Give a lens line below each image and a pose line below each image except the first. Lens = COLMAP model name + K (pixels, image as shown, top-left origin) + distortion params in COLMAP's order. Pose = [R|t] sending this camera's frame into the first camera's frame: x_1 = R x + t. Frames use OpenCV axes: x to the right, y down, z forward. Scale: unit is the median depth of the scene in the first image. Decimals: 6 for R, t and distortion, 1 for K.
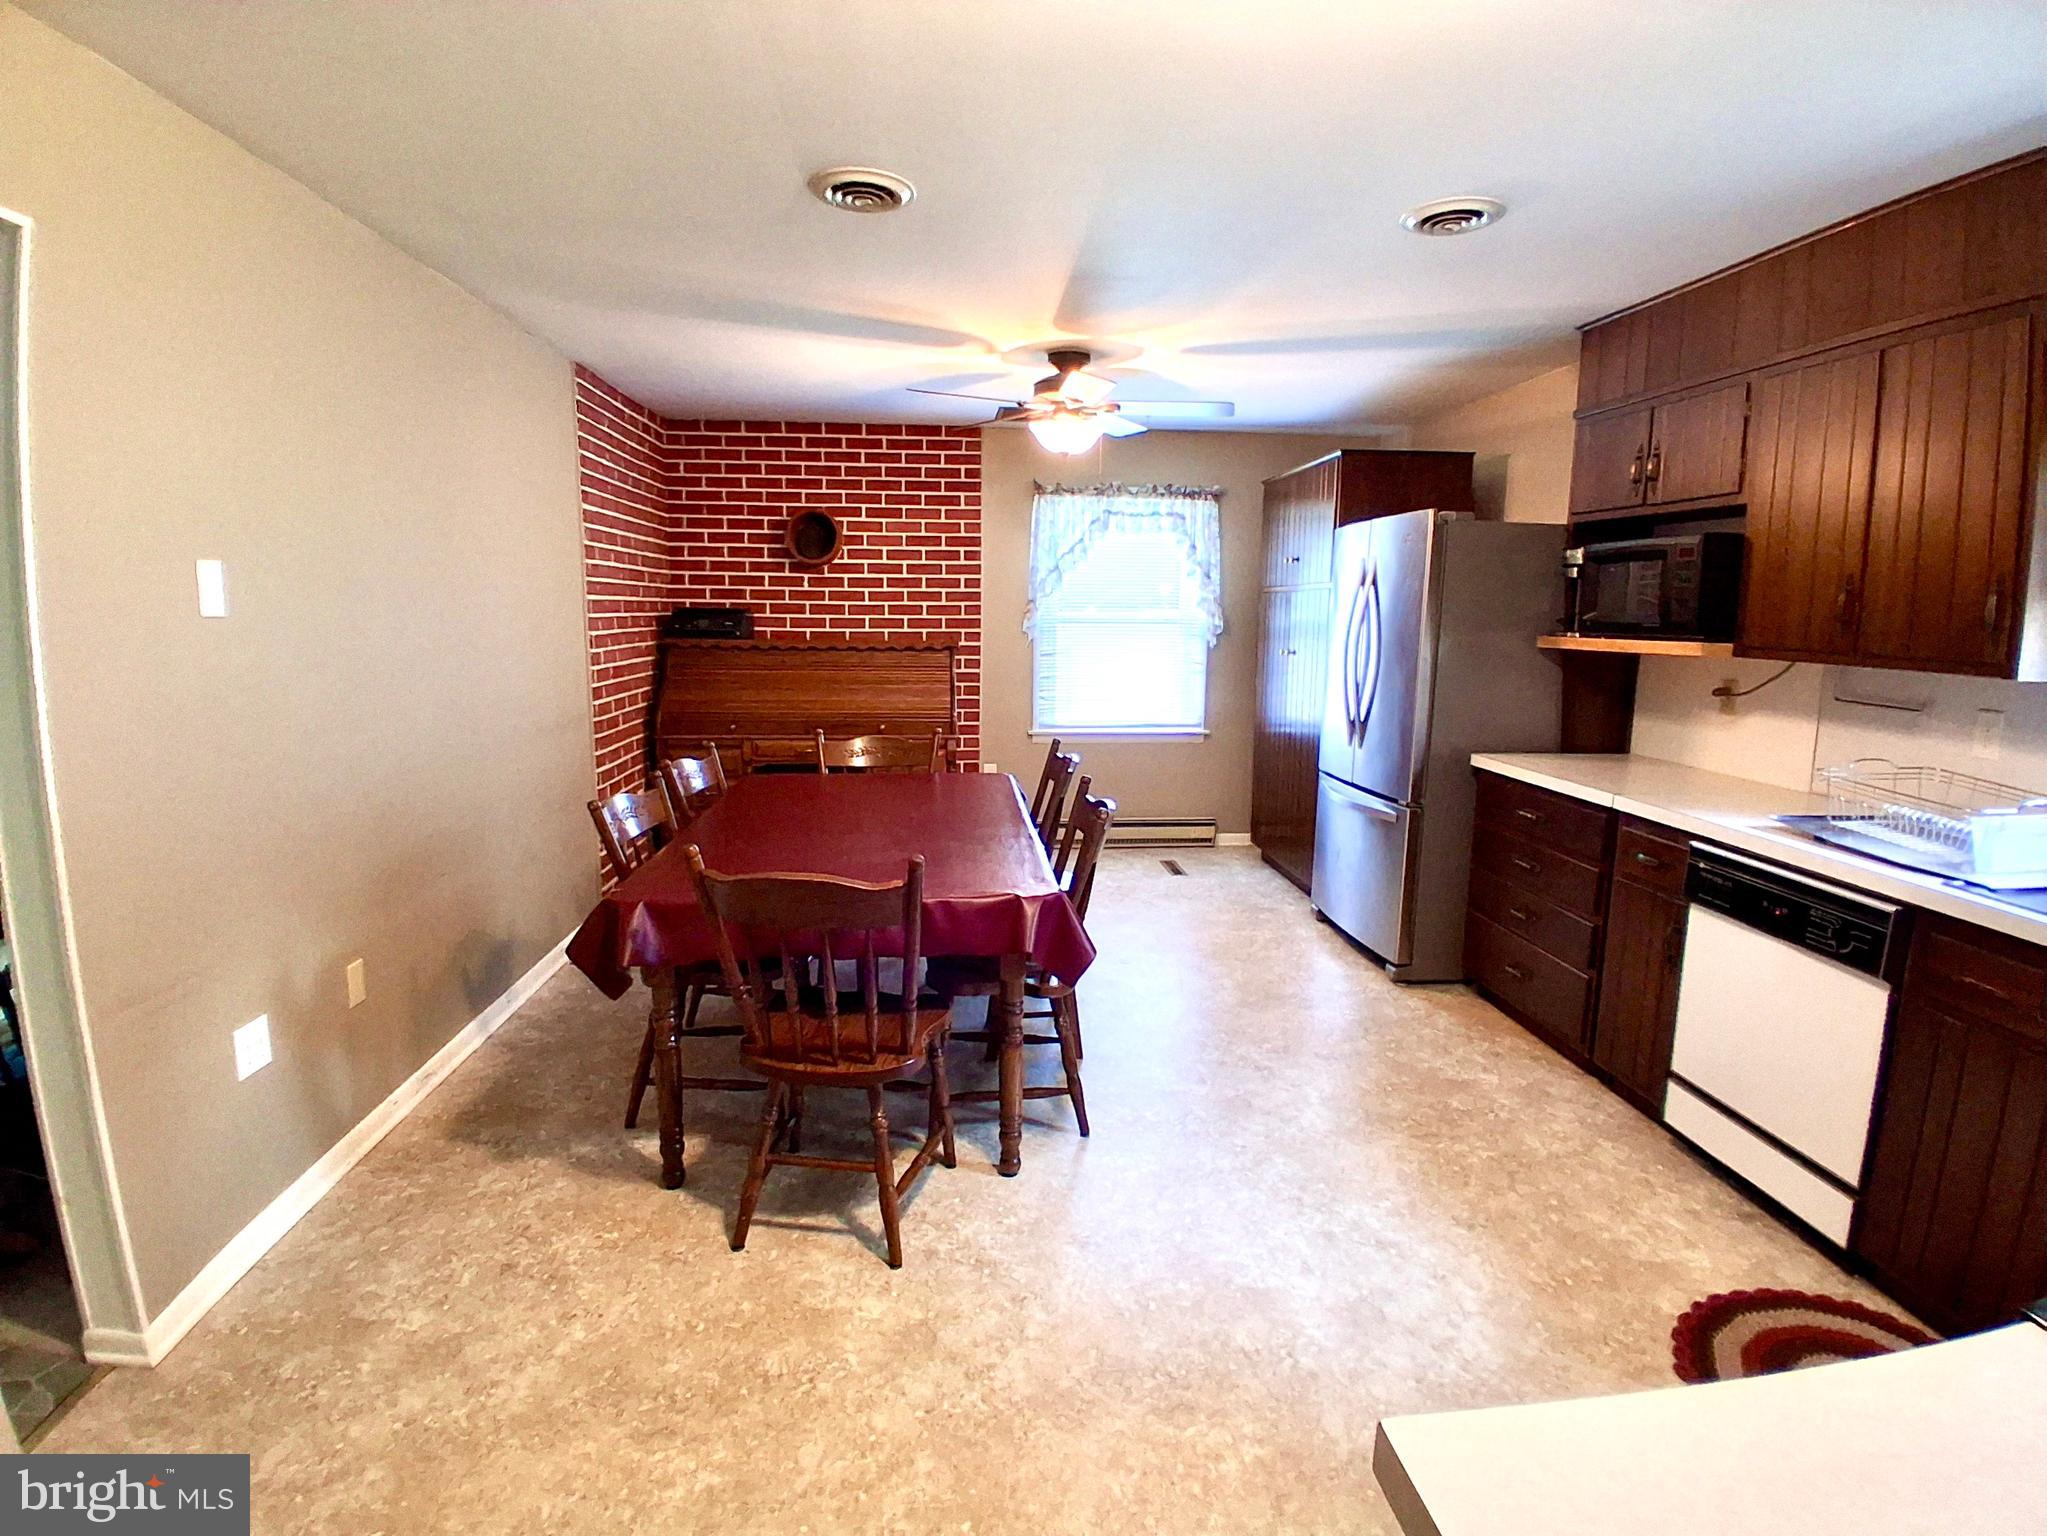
lens RADIAL K [[1016.7, 0, 1010.3], [0, 1016.7, 758.6], [0, 0, 1]] dist [-0.031961, -0.015928]
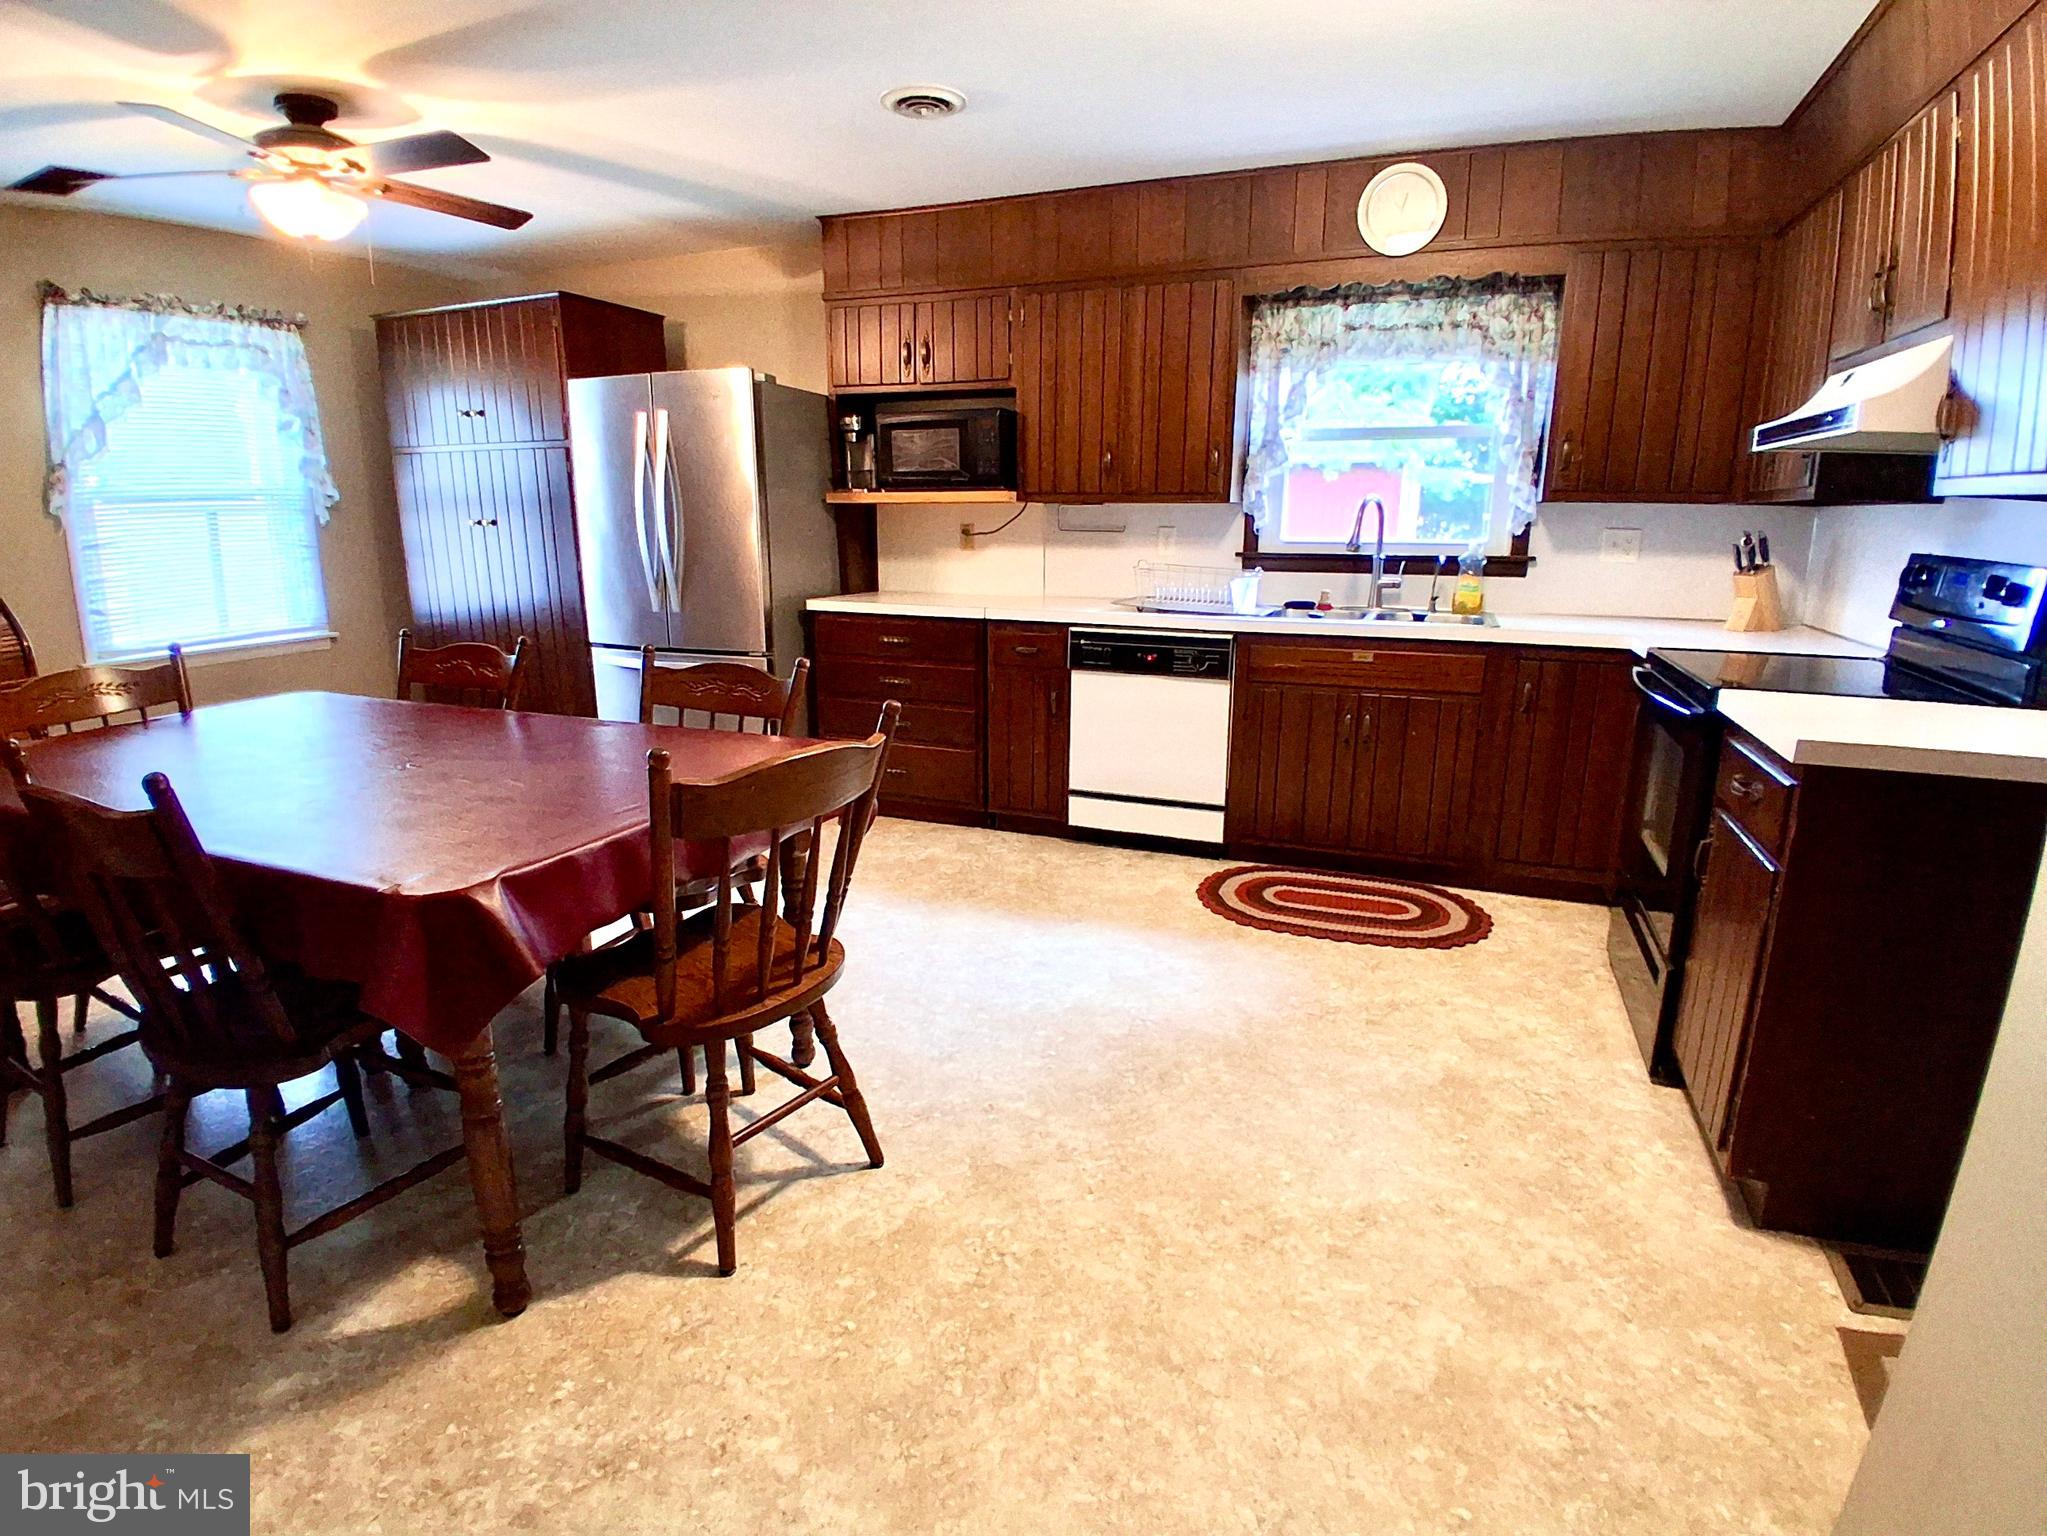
lens RADIAL K [[1016.7, 0, 1052.8], [0, 1016.7, 763.6], [0, 0, 1]] dist [-0.031961, -0.015928]
pose [[0.433092, -0.225571, 0.872668, -0.558663], [0.127330, 0.973781, 0.188515, -0.005207], [-0.892311, 0.029473, 0.450458, 0.312018]]
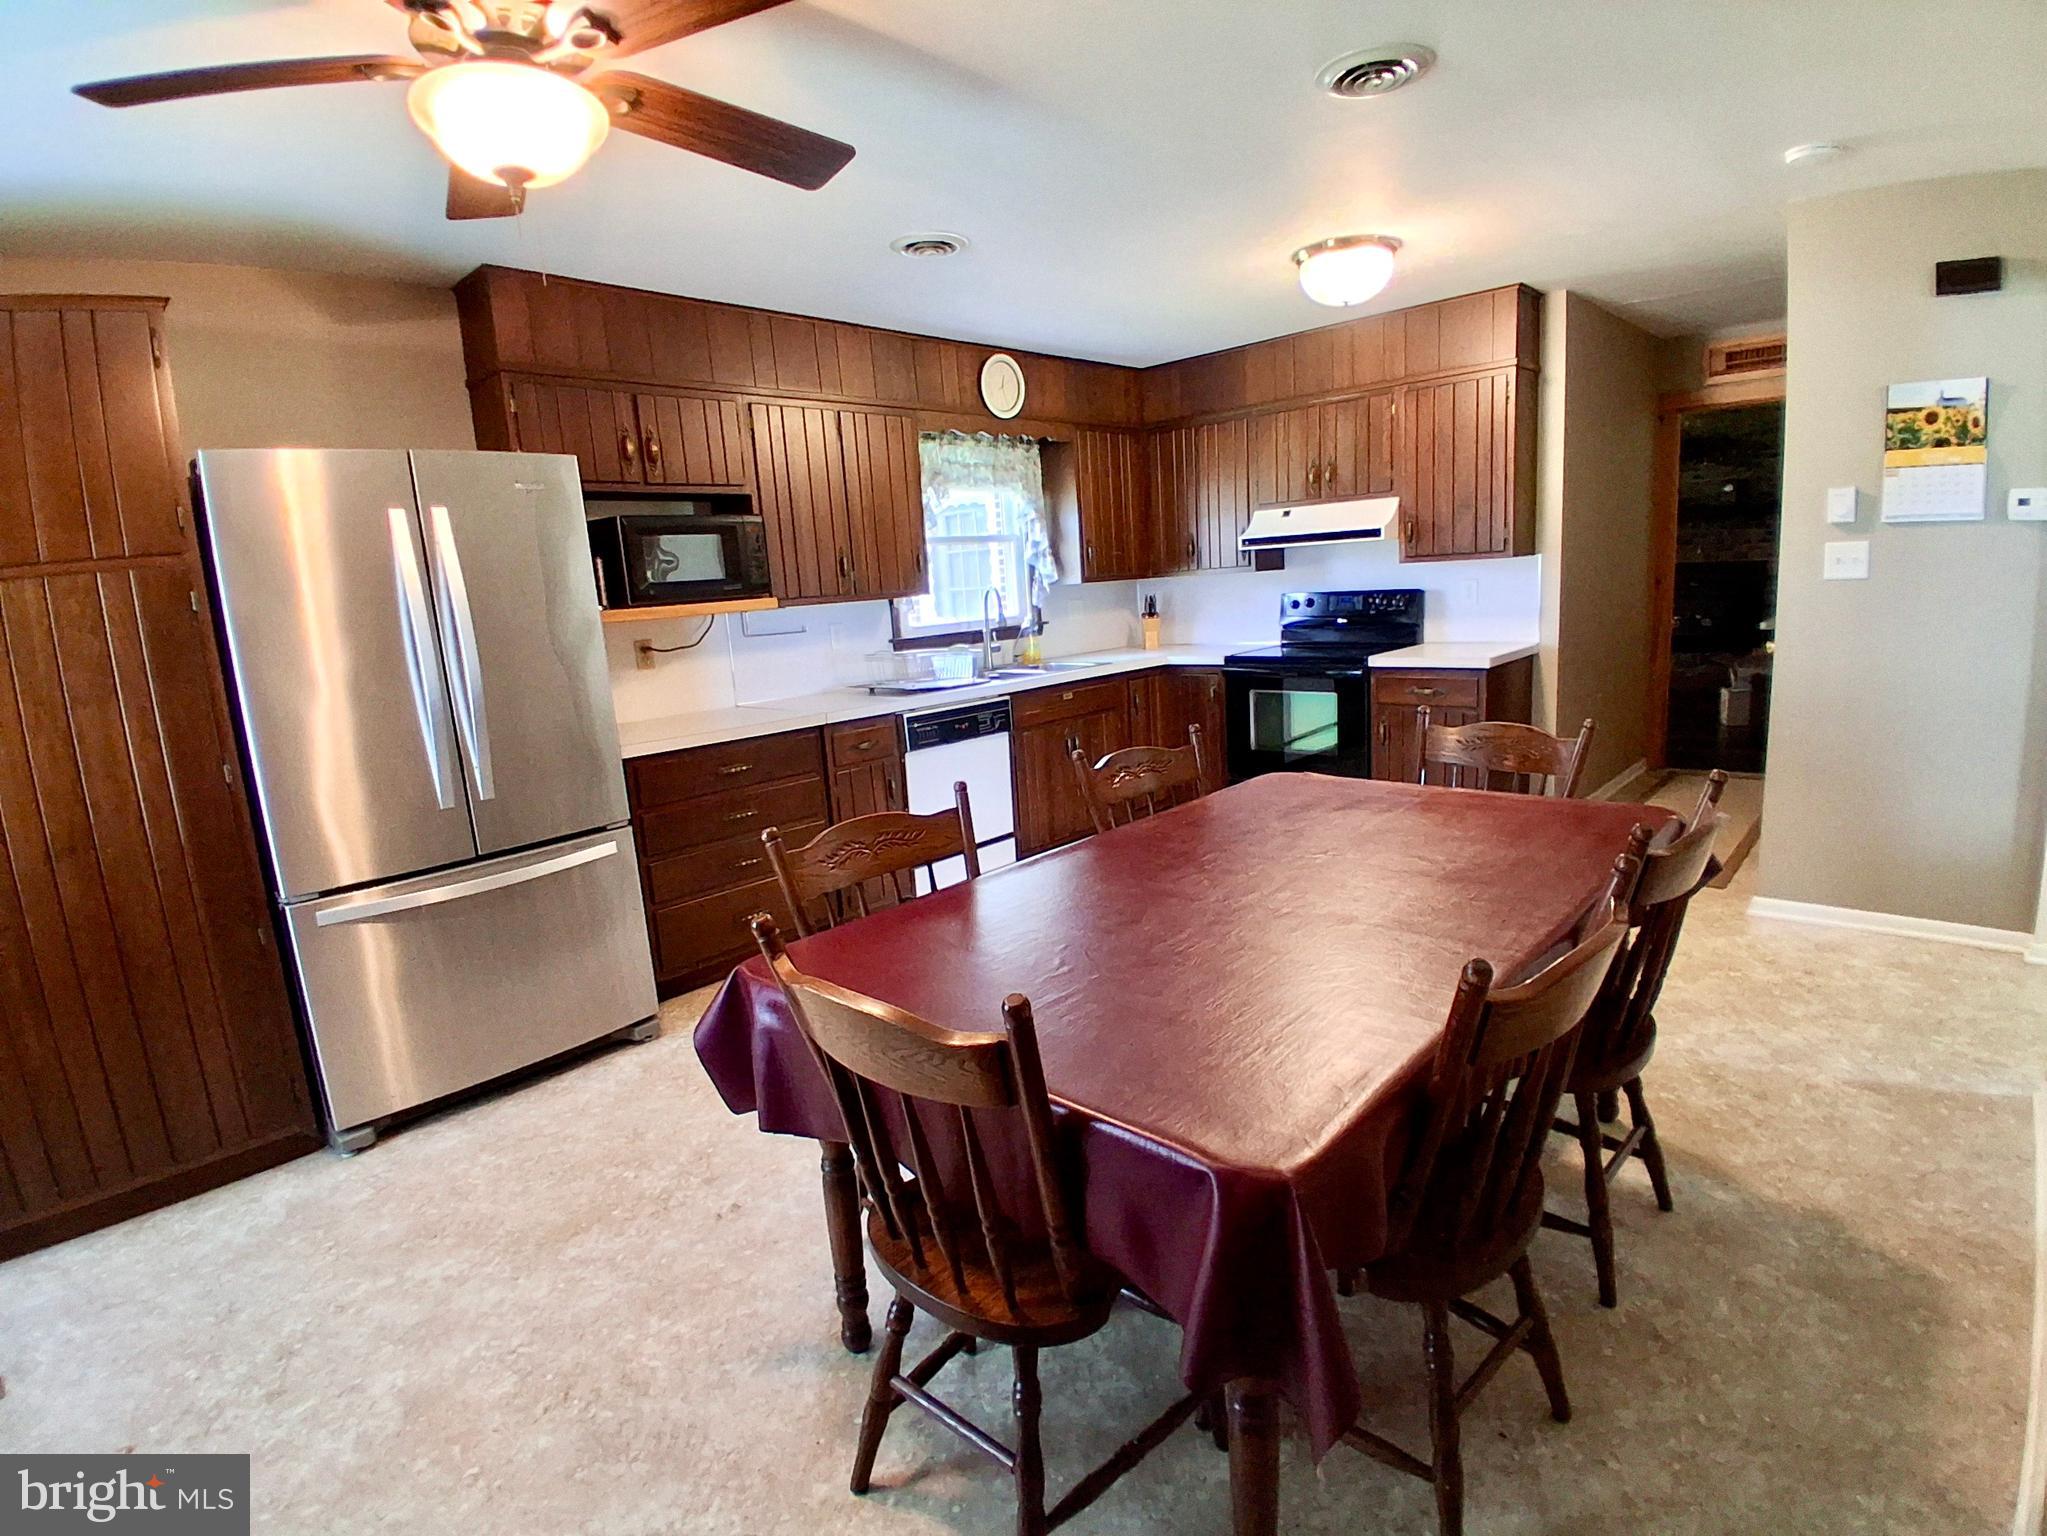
lens RADIAL K [[1016.7, 0, 1009.5], [0, 1016.7, 755.7], [0, 0, 1]] dist [-0.031961, -0.015928]
pose [[-0.662428, -0.104038, 0.741866, -0.528581], [0.156823, 0.949108, 0.273132, -0.227636], [-0.732527, 0.297272, -0.612400, 1.597713]]
